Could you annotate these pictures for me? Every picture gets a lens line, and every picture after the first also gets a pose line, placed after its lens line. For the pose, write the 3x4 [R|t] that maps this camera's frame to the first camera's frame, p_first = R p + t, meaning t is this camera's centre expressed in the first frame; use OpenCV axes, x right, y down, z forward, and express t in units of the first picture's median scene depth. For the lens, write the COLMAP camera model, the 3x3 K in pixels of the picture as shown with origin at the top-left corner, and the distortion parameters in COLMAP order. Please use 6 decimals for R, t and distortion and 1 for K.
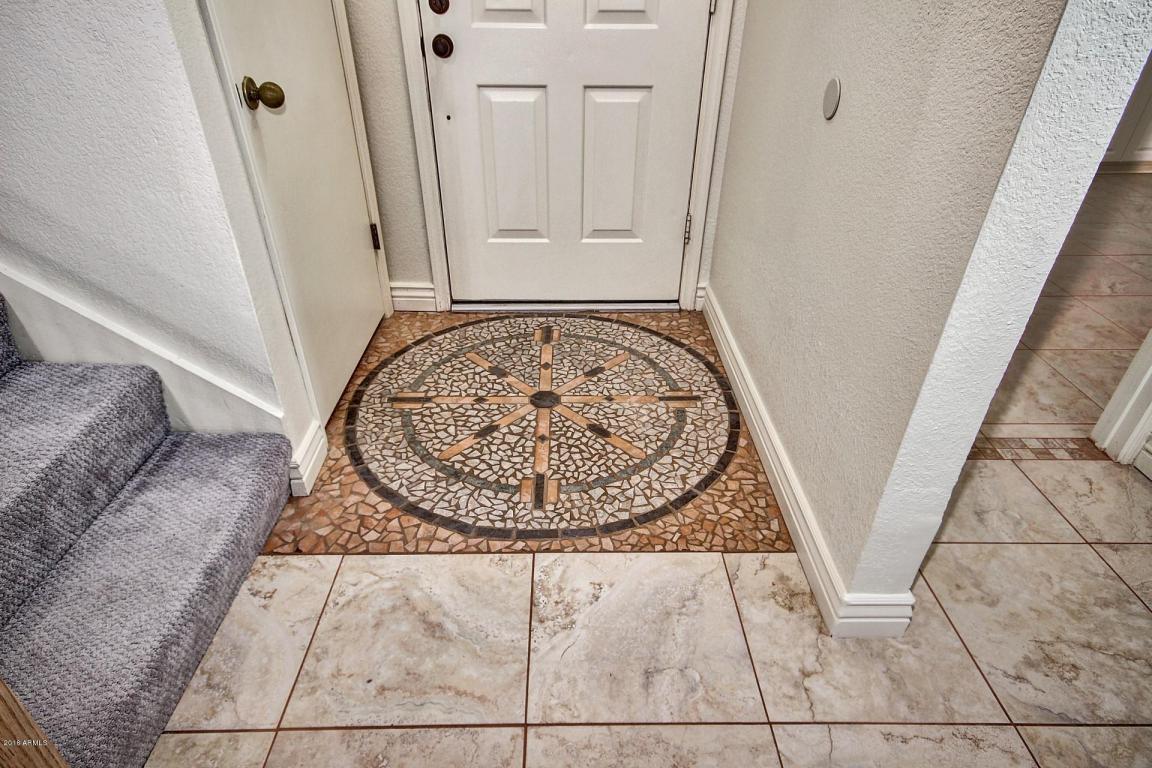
lens RADIAL K [[663.7, 0, 573.4], [0, 663.7, 398.4], [0, 0, 1]] dist [0.003090, -0.000327]
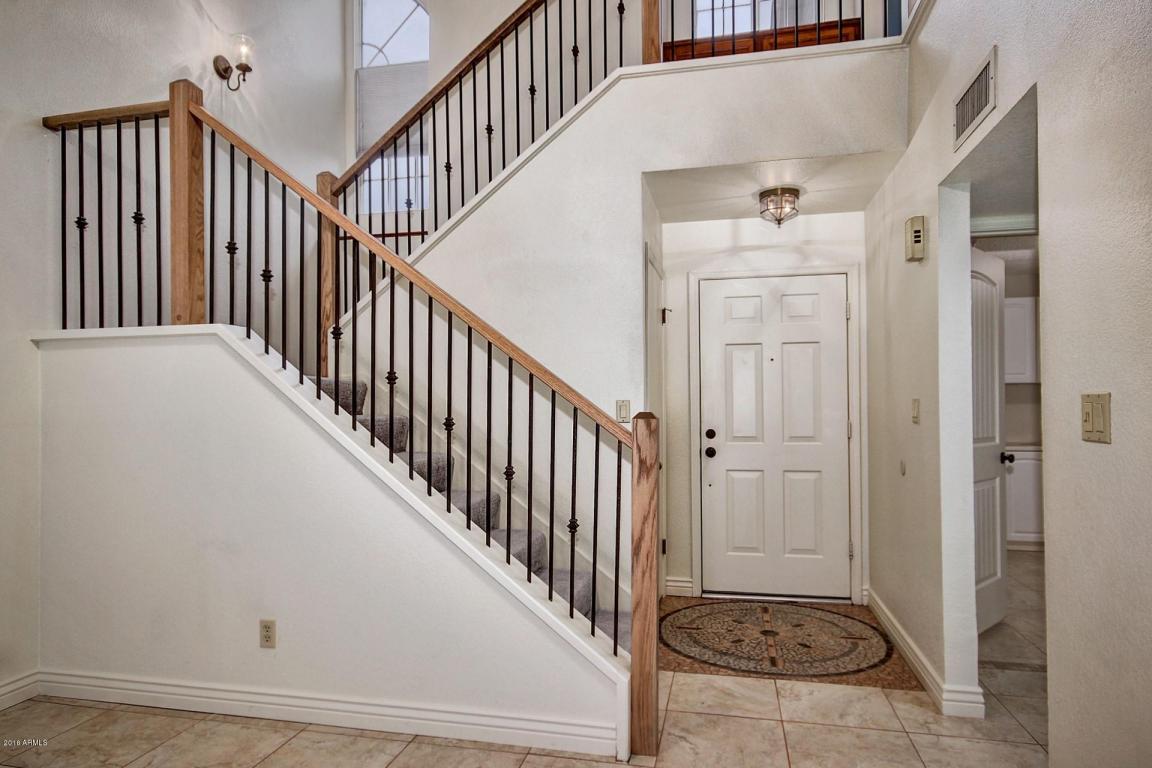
lens RADIAL K [[663.7, 0, 573.4], [0, 663.7, 398.4], [0, 0, 1]] dist [0.003090, -0.000327]
pose [[0.968852, -0.017873, -0.246994, -0.105003], [-0.124802, 0.826231, -0.549333, 0.538111], [0.213892, 0.563048, 0.798265, -0.863663]]
